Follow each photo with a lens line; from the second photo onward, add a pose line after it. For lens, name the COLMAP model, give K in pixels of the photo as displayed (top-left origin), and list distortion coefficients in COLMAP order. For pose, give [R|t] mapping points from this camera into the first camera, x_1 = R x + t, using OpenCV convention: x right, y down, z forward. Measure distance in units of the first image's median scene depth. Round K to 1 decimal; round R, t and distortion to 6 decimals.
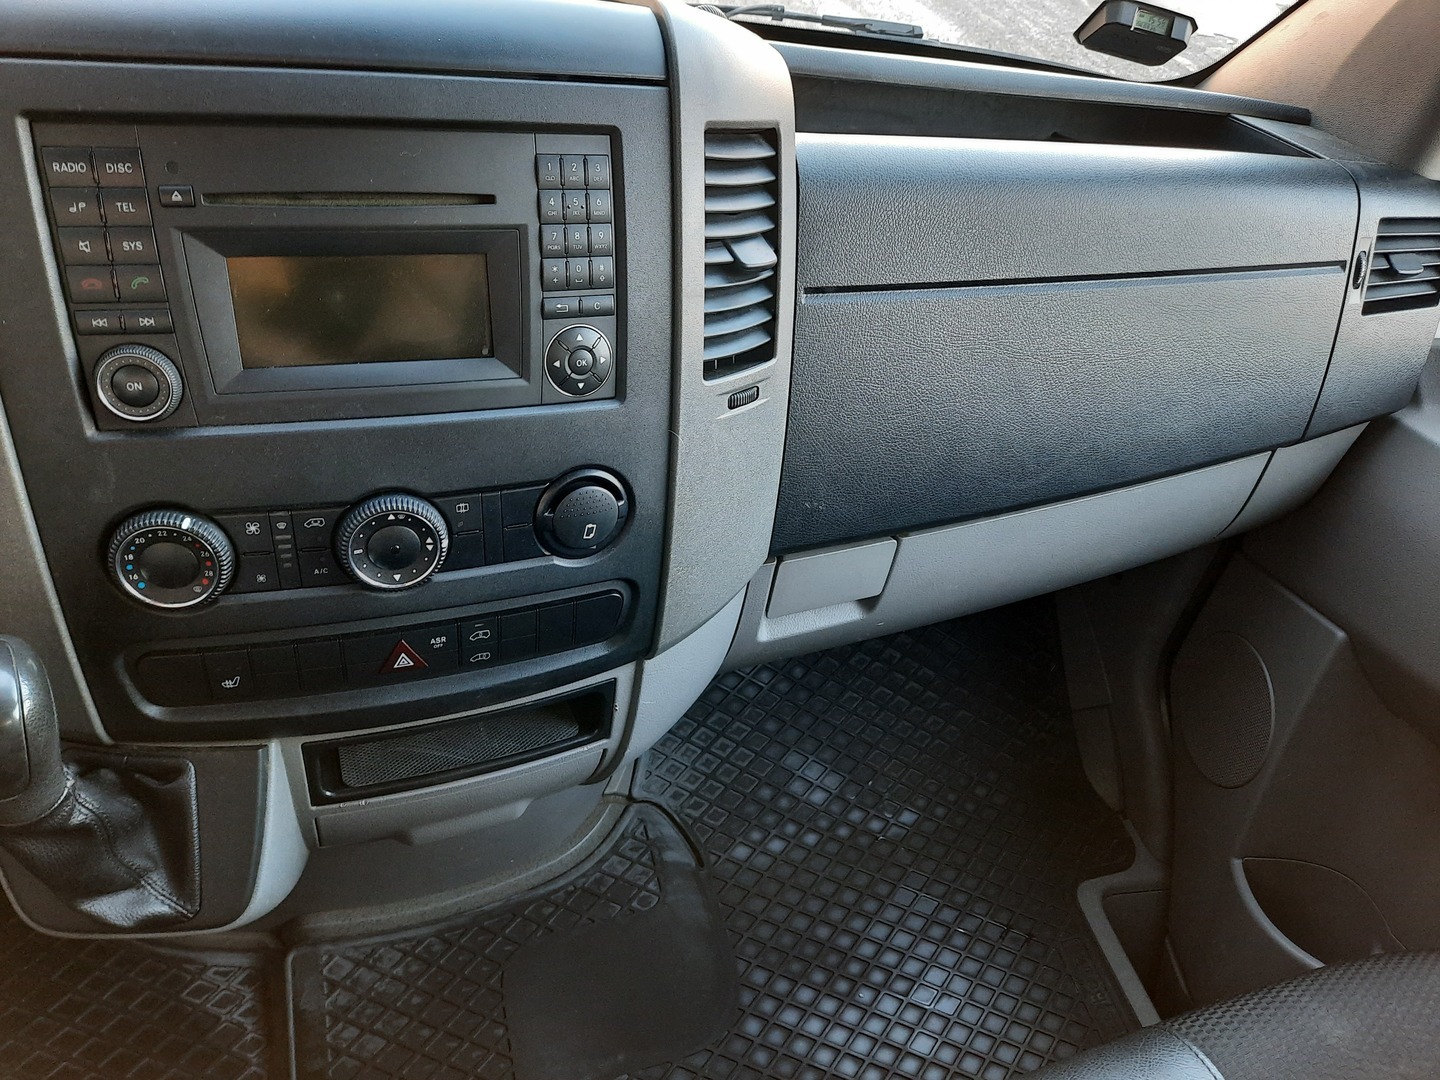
lens RADIAL K [[1055.5, 0, 739.6], [0, 1055.5, 547.2], [0, 0, 1]] dist [0.017715, 0.000643]
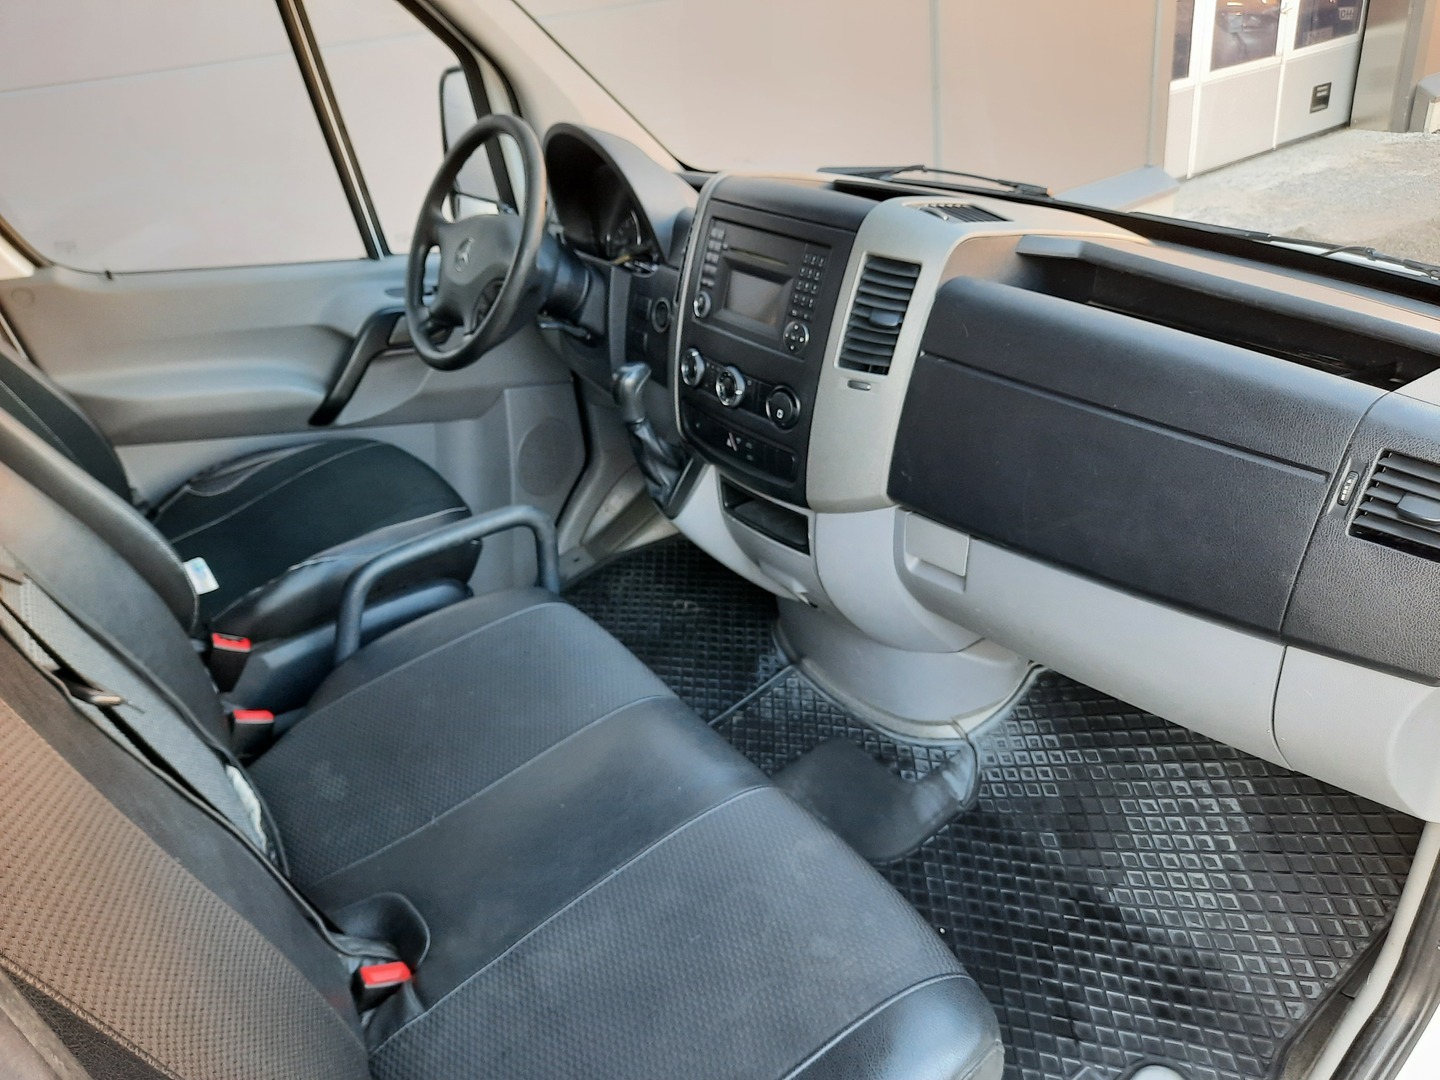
lens RADIAL K [[1055.5, 0, 739.6], [0, 1055.5, 547.2], [0, 0, 1]] dist [0.017715, 0.000643]
pose [[0.241341, 0.328853, -0.913023, 1.117534], [-0.518208, 0.839136, 0.165261, -0.057476], [0.820497, 0.433251, 0.372932, 0.115640]]
